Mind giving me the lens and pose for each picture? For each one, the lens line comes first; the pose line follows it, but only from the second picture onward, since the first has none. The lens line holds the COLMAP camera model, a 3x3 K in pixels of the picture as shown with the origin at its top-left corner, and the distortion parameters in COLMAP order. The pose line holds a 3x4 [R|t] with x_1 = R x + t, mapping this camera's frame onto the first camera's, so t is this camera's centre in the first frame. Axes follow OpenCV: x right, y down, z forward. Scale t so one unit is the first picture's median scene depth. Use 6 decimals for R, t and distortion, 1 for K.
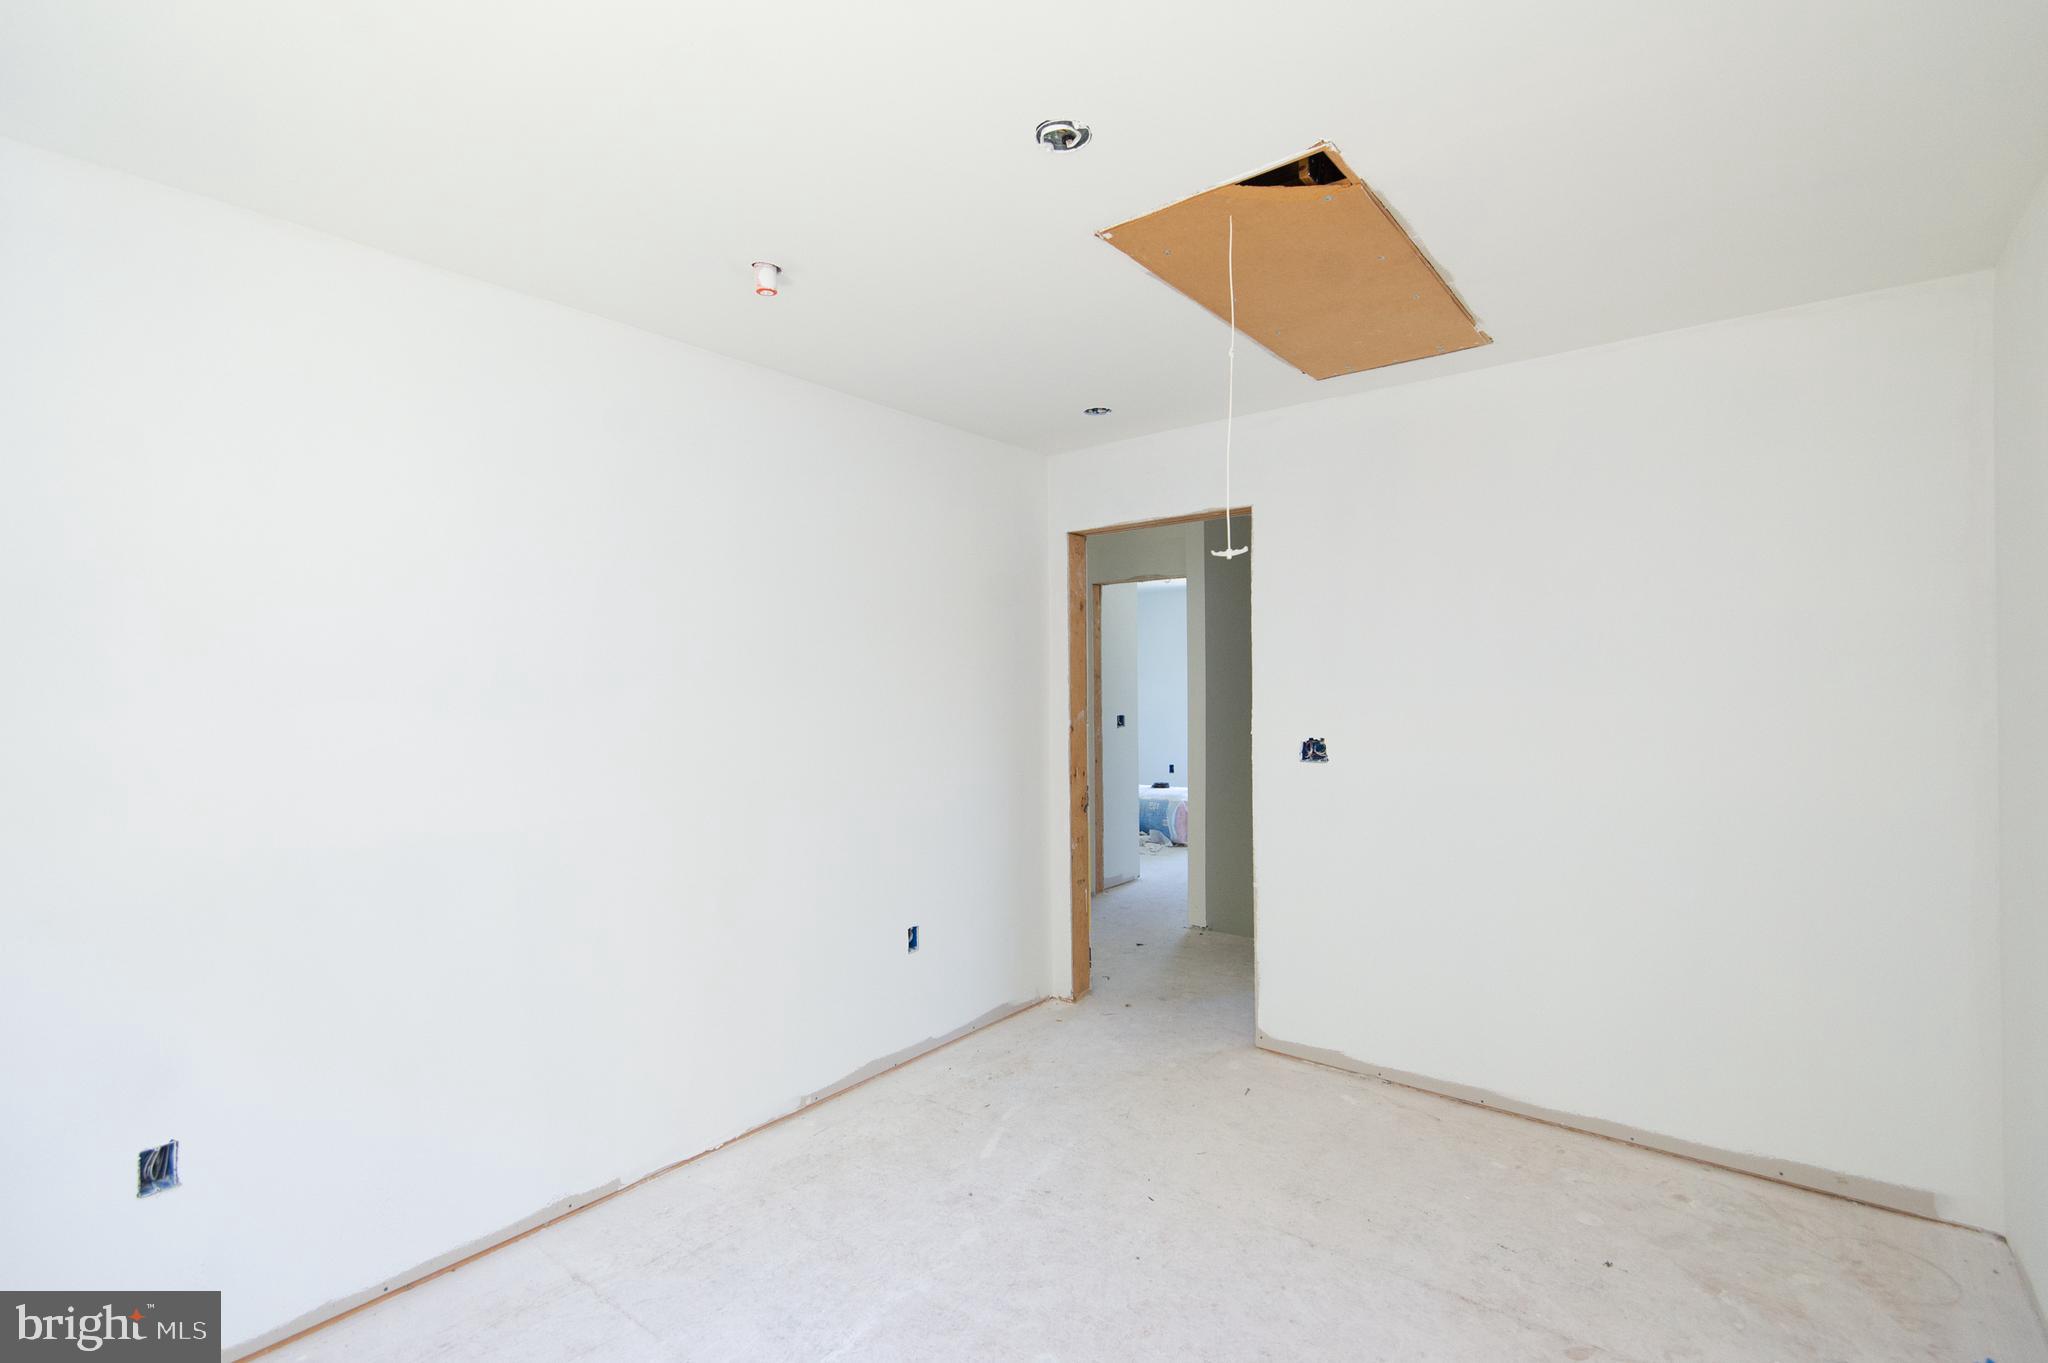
lens RADIAL K [[949.1, 0, 1024.8], [0, 949.1, 677.8], [0, 0, 1]] dist [0.041776, -0.003619]
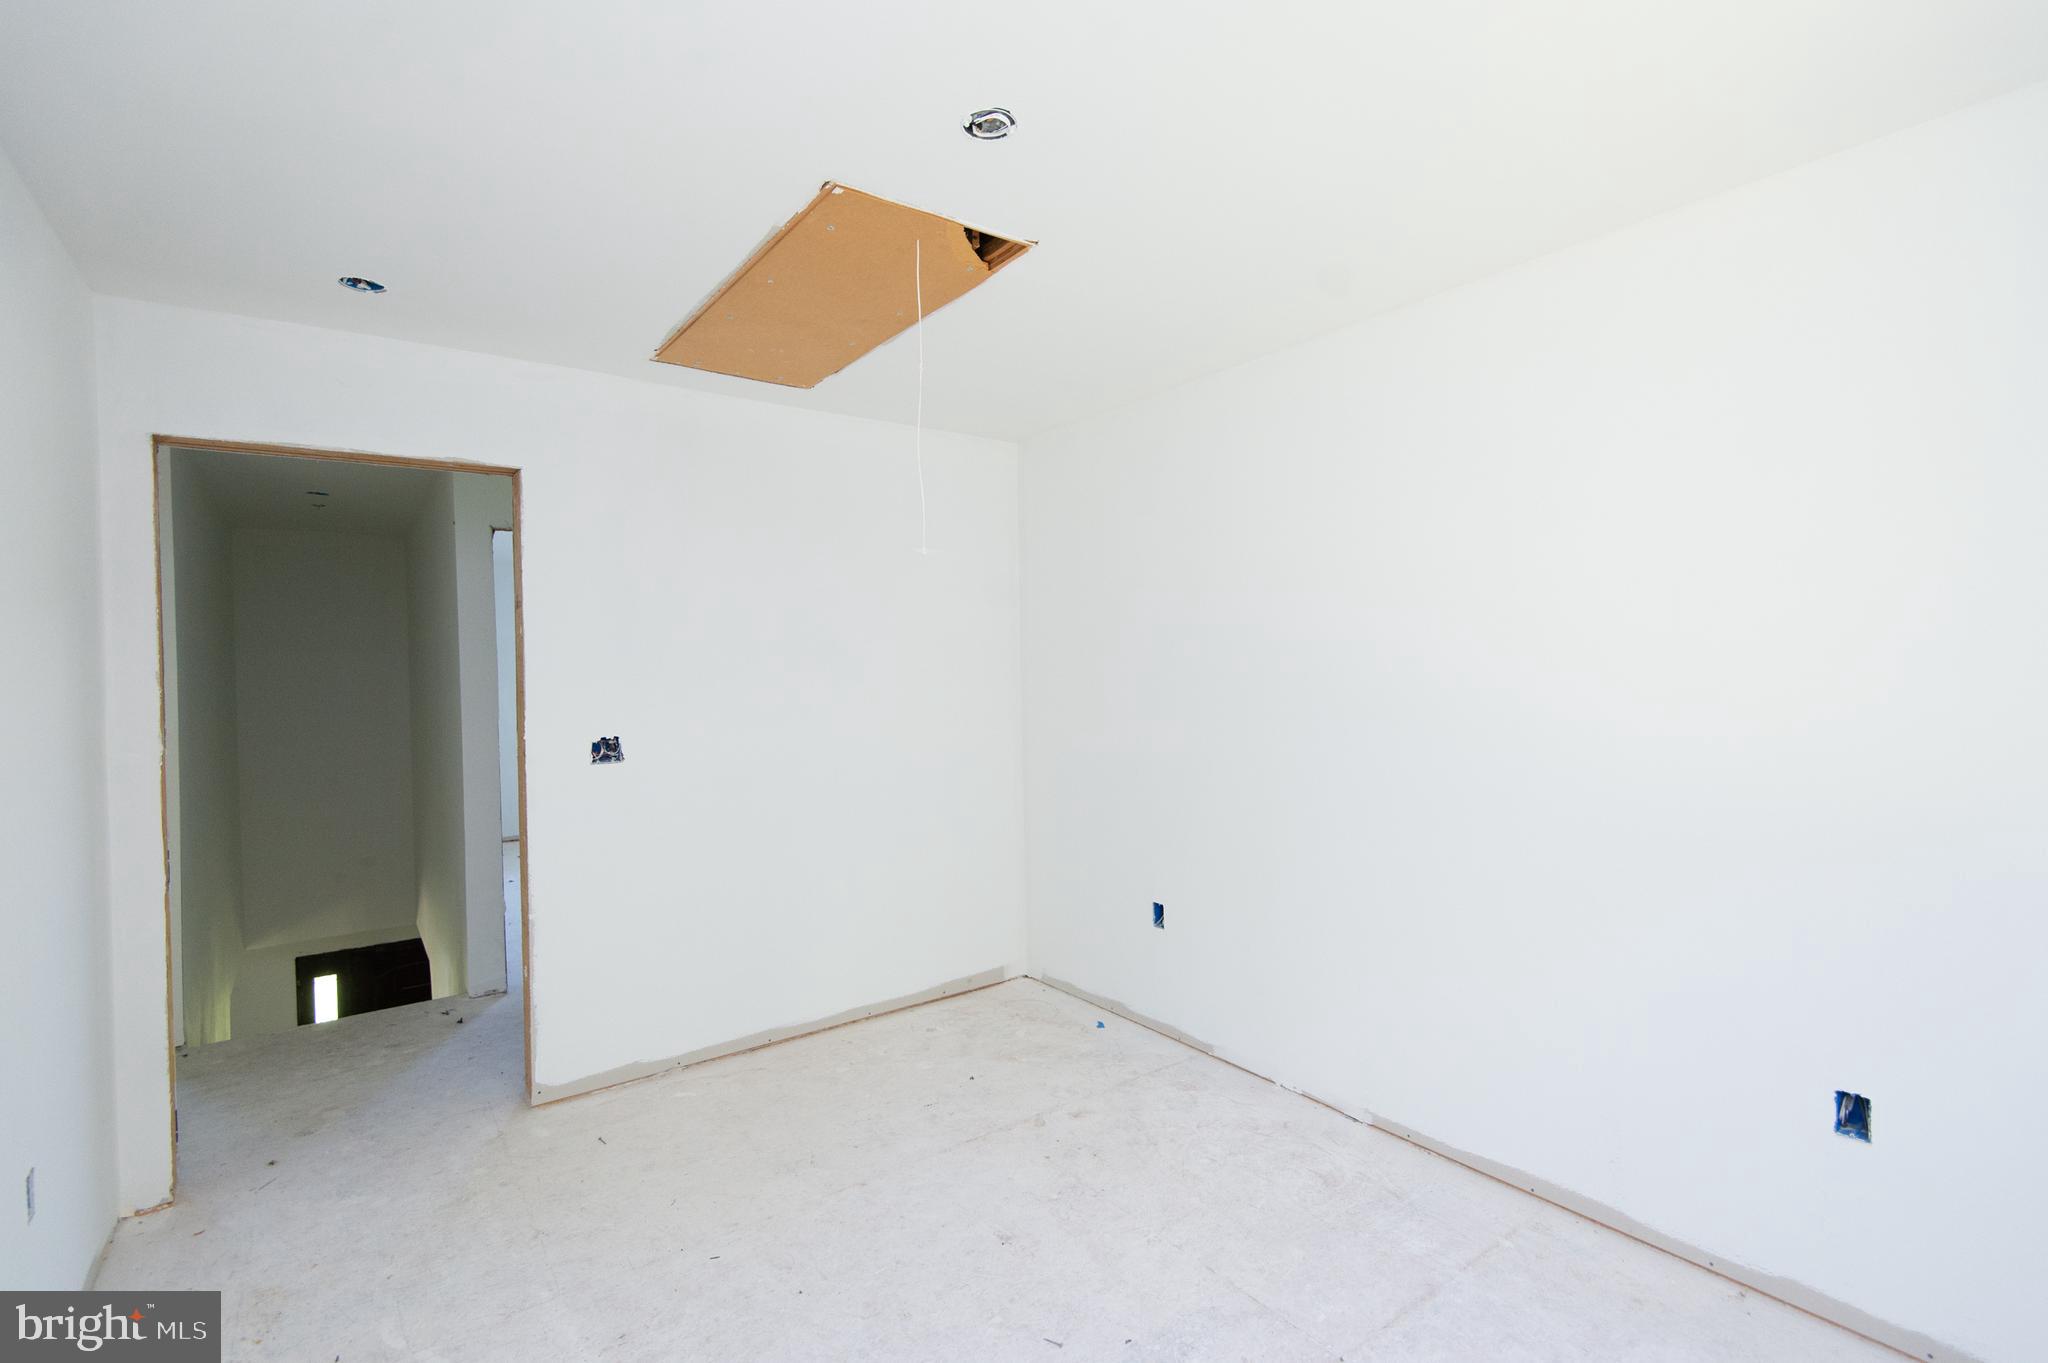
lens RADIAL K [[949.1, 0, 1014.2], [0, 949.1, 681.9], [0, 0, 1]] dist [0.041776, -0.003619]
pose [[0.275911, -0.010461, 0.961126, -0.518681], [0.009339, 0.999923, 0.008203, 0.006217], [-0.961138, 0.006712, 0.275987, 0.392956]]
